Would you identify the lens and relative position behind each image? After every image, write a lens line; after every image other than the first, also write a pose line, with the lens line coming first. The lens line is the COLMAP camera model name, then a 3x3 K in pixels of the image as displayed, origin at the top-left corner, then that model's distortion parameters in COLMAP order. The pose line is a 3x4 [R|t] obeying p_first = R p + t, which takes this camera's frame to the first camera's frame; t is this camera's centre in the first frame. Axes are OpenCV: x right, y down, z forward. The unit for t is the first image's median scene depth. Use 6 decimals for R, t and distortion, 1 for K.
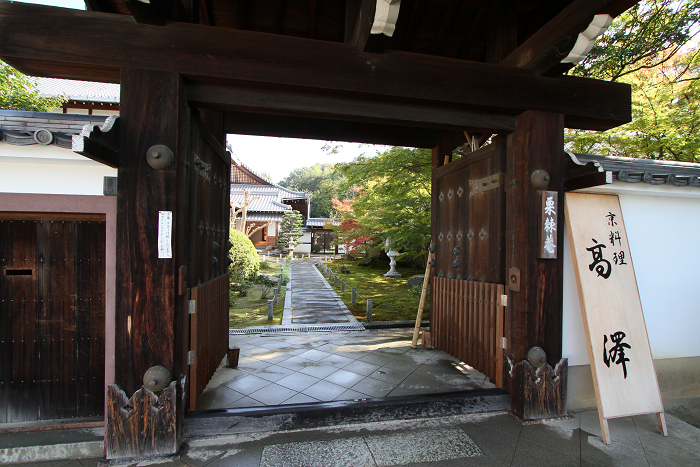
lens RADIAL K [[320.9, 0, 351.1], [0, 320.9, 237.8], [0, 0, 1]] dist [-0.012686, 0.000731]
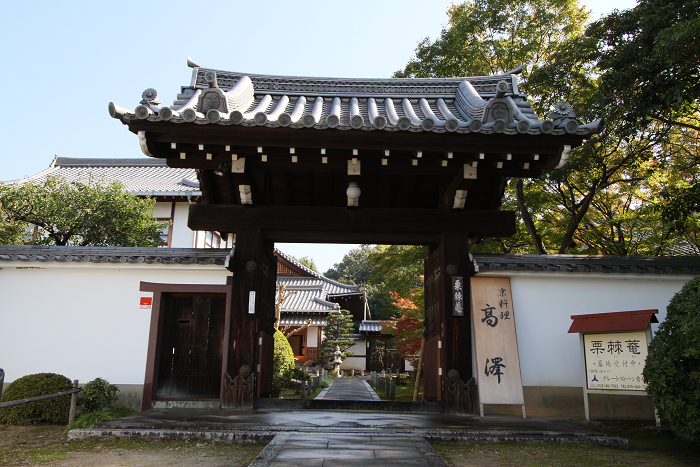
lens RADIAL K [[544.5, 0, 352.4], [0, 544.5, 236.3], [0, 0, 1]] dist [-0.002426, -0.000310]
pose [[0.984170, -0.040950, -0.172433, 0.114278], [0.000314, 0.973342, -0.229359, 0.062671], [0.177228, 0.225674, 0.957946, -0.389684]]
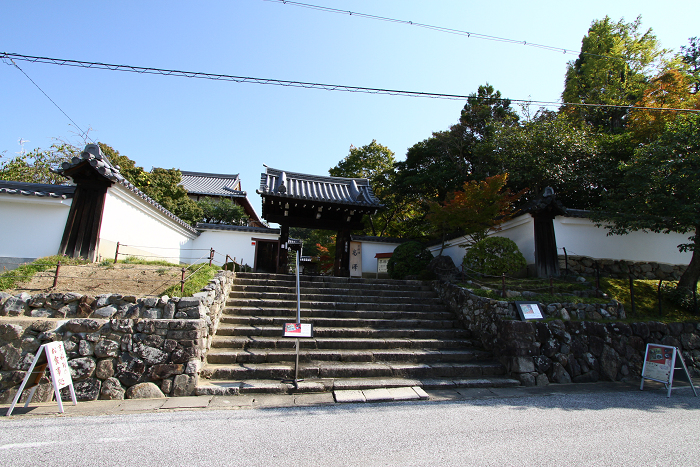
lens RADIAL K [[320.9, 0, 351.1], [0, 320.9, 237.8], [0, 0, 1]] dist [-0.012686, 0.000731]
pose [[0.999124, 0.029786, 0.029390, 0.104412], [-0.025084, 0.988507, -0.149077, 0.136164], [-0.033493, 0.148209, 0.988389, -0.985169]]
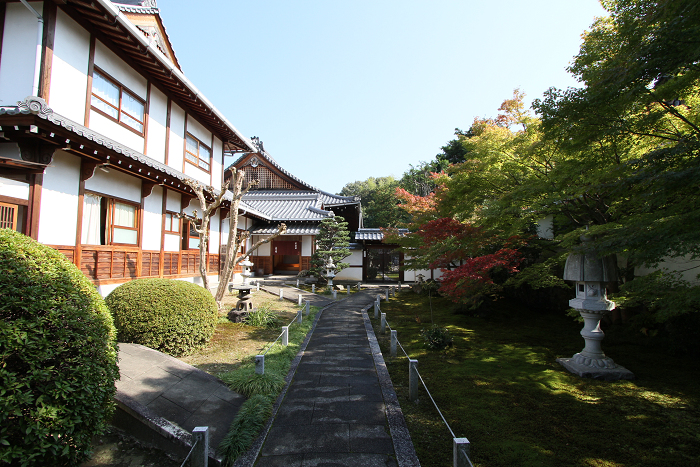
lens RADIAL K [[320.9, 0, 351.1], [0, 320.9, 237.8], [0, 0, 1]] dist [-0.012686, 0.000731]
pose [[0.984854, -0.021065, -0.172103, -0.060226], [0.010517, 0.998022, -0.061972, -0.001724], [0.173068, 0.059224, 0.983128, 0.618796]]
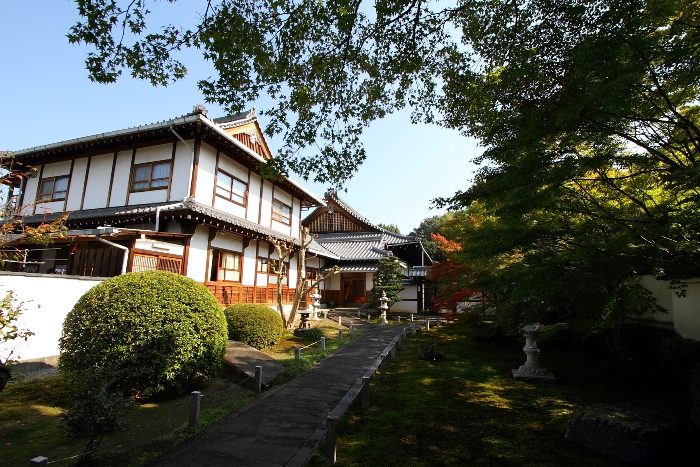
lens RADIAL K [[320.9, 0, 351.1], [0, 320.9, 237.8], [0, 0, 1]] dist [-0.012686, 0.000731]
pose [[0.906344, -0.072416, -0.416289, 0.098263], [0.000967, 0.985558, -0.169337, 0.000915], [0.422540, 0.153075, 0.893324, 0.460410]]
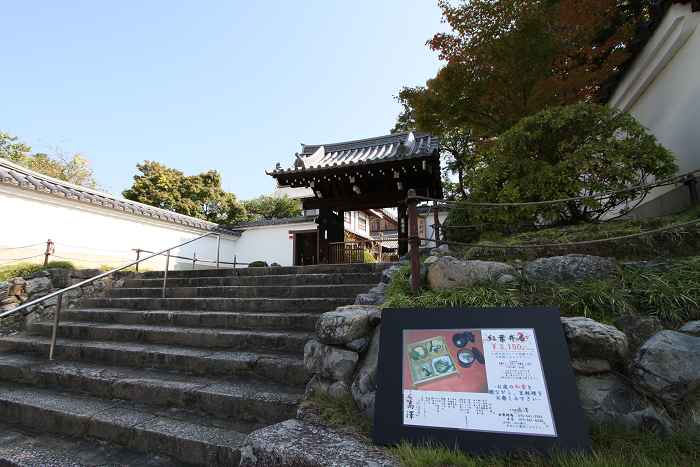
lens RADIAL K [[320.9, 0, 351.1], [0, 320.9, 237.8], [0, 0, 1]] dist [-0.012686, 0.000731]
pose [[0.867638, -0.097274, -0.487587, 0.408587], [0.025817, 0.988166, -0.151199, 0.145624], [0.496525, 0.118598, 0.859882, -0.581813]]
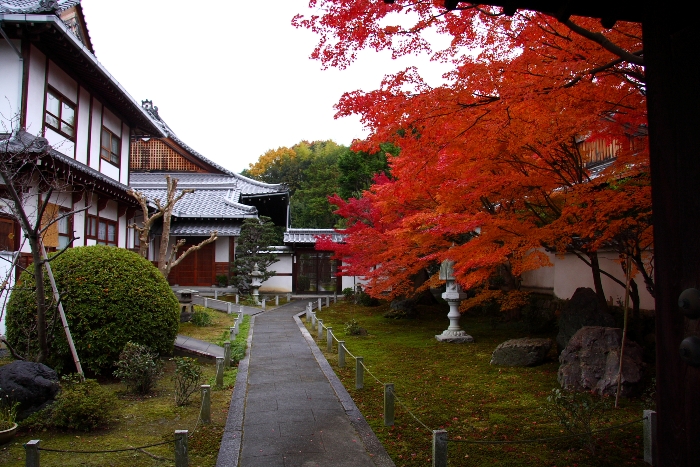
lens RADIAL K [[528.9, 0, 350.0], [0, 528.9, 233.5], [0, 0, 1]] dist [-0.135947, 0.003168]
pose [[0.999654, -0.015546, -0.021208, -0.012068], [0.014359, 0.998381, -0.055031, -0.003148], [0.022029, 0.054707, 0.998259, 0.177545]]
